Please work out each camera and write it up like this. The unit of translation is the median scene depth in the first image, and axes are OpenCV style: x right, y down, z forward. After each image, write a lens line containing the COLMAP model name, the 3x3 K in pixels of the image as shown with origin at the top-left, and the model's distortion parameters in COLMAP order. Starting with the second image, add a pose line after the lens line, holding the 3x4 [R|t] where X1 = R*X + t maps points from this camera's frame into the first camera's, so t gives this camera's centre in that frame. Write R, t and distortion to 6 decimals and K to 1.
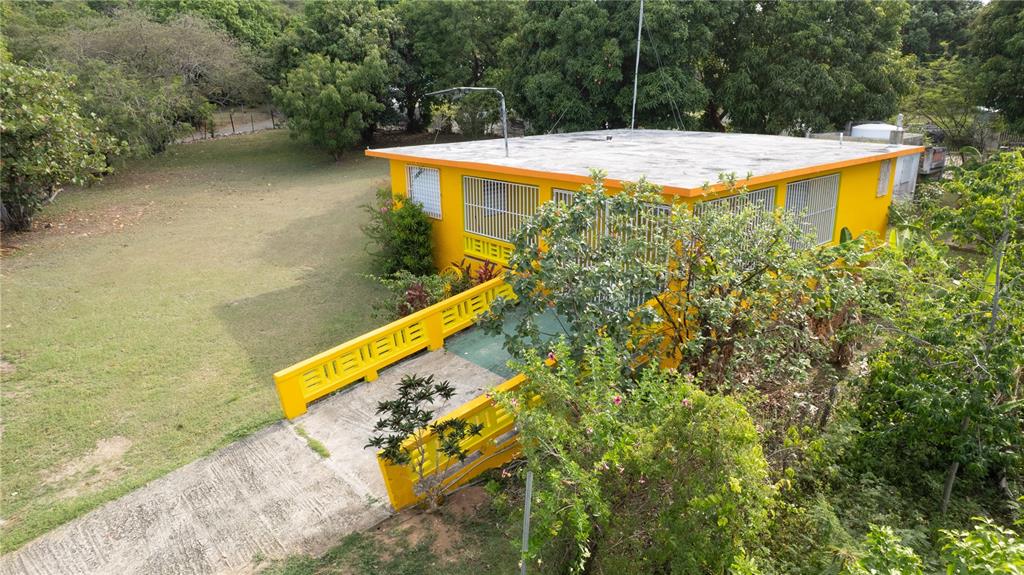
lens RADIAL K [[651.4, 0, 512.0], [0, 651.4, 287.5], [0, 0, 1]] dist [-0.088303, 0.086378]
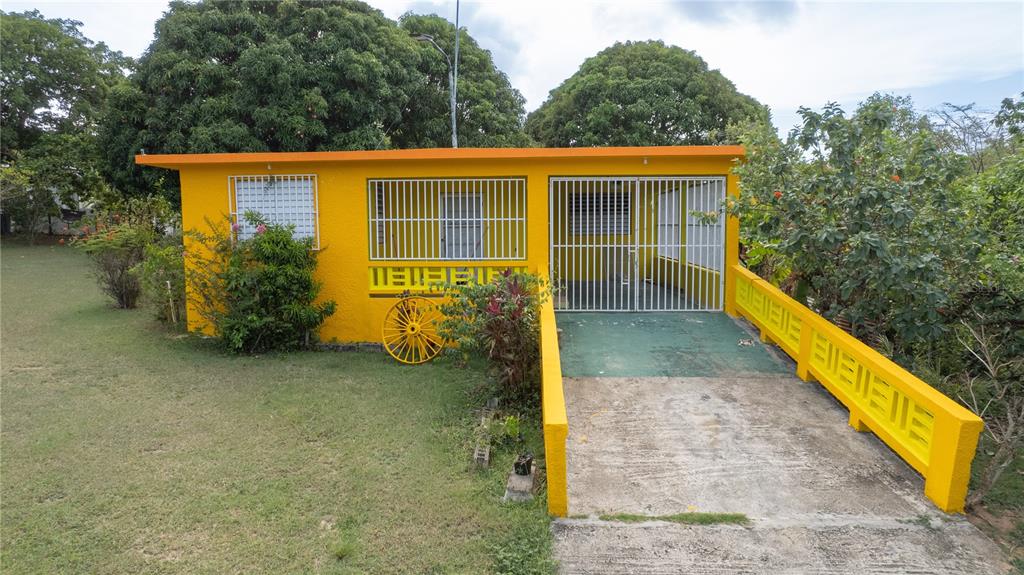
lens RADIAL K [[651.4, 0, 512.0], [0, 651.4, 287.5], [0, 0, 1]] dist [-0.088303, 0.086378]
pose [[0.685196, -0.063271, 0.725605, -0.316021], [0.212935, 0.970098, -0.116487, 0.037090], [-0.696538, 0.234324, 0.678180, 0.285527]]
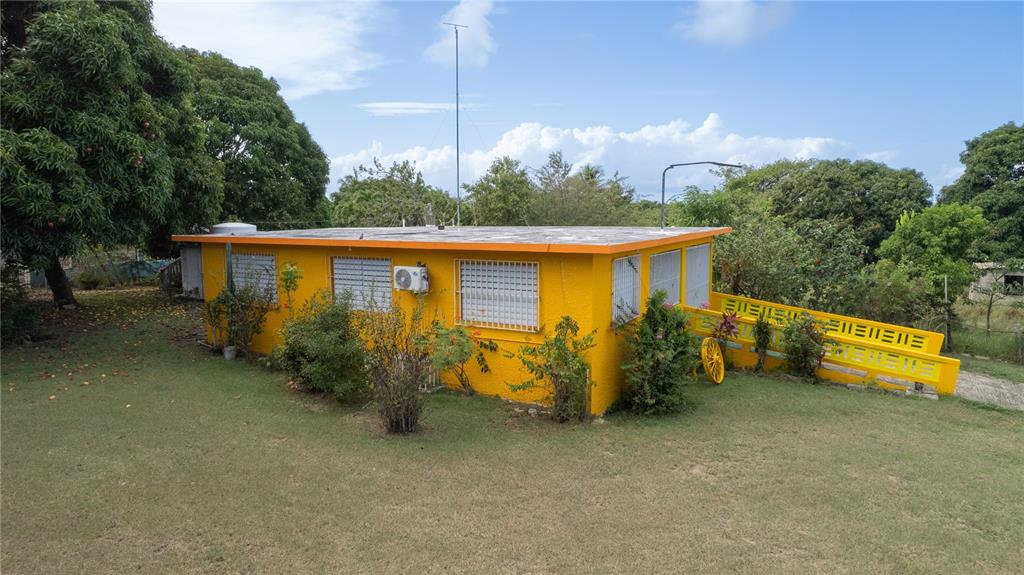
lens RADIAL K [[676.1, 0, 527.5], [0, 676.1, 287.1], [0, 0, 1]] dist [-0.094975, 0.098222]
pose [[-0.345302, -0.089878, 0.934178, -0.582649], [0.287627, 0.937368, 0.196501, -0.234412], [-0.893329, 0.336547, -0.297824, 0.932680]]
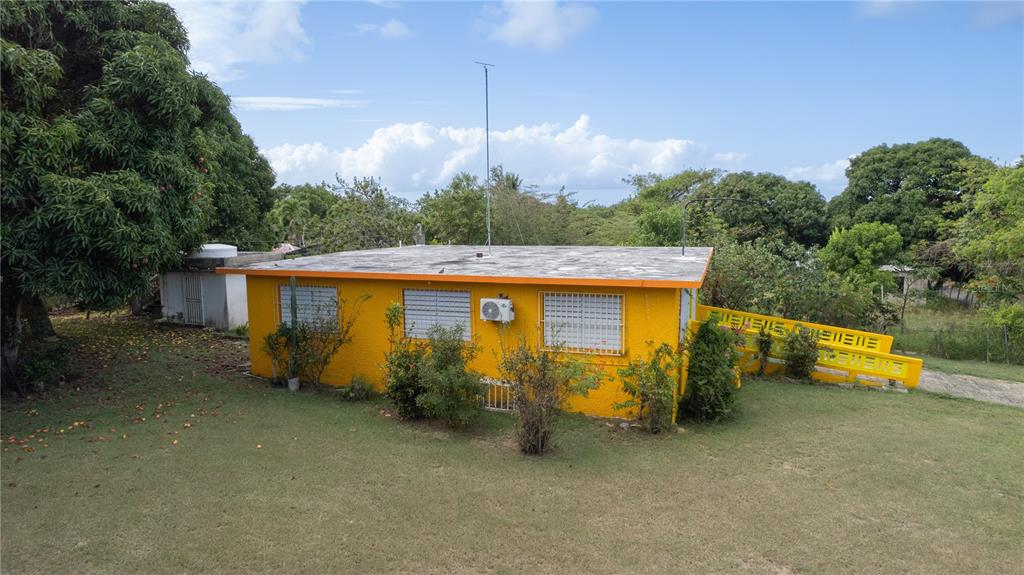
lens RADIAL K [[676.1, 0, 527.5], [0, 676.1, 287.1], [0, 0, 1]] dist [-0.094975, 0.098222]
pose [[-0.517203, -0.083293, 0.851800, -0.558665], [0.267280, 0.929757, 0.253206, -0.323289], [-0.813057, 0.358628, -0.458611, 1.096691]]
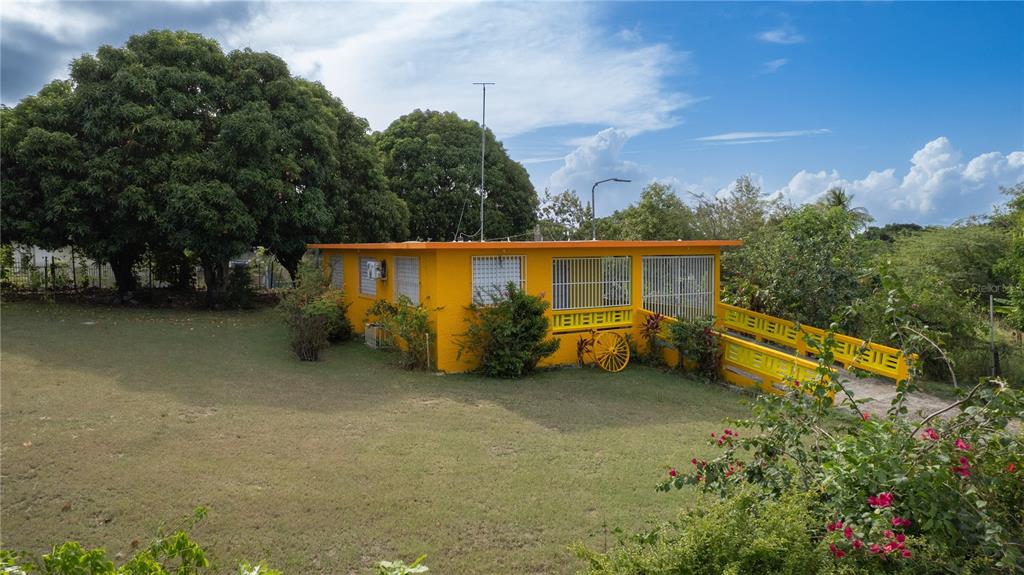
lens RADIAL K [[651.4, 0, 512.0], [0, 651.4, 287.5], [0, 0, 1]] dist [-0.088303, 0.086378]
pose [[0.184284, -0.050860, 0.981556, -0.753566], [0.294499, 0.955634, -0.005775, -0.090216], [-0.937715, 0.290131, 0.191086, 0.562840]]
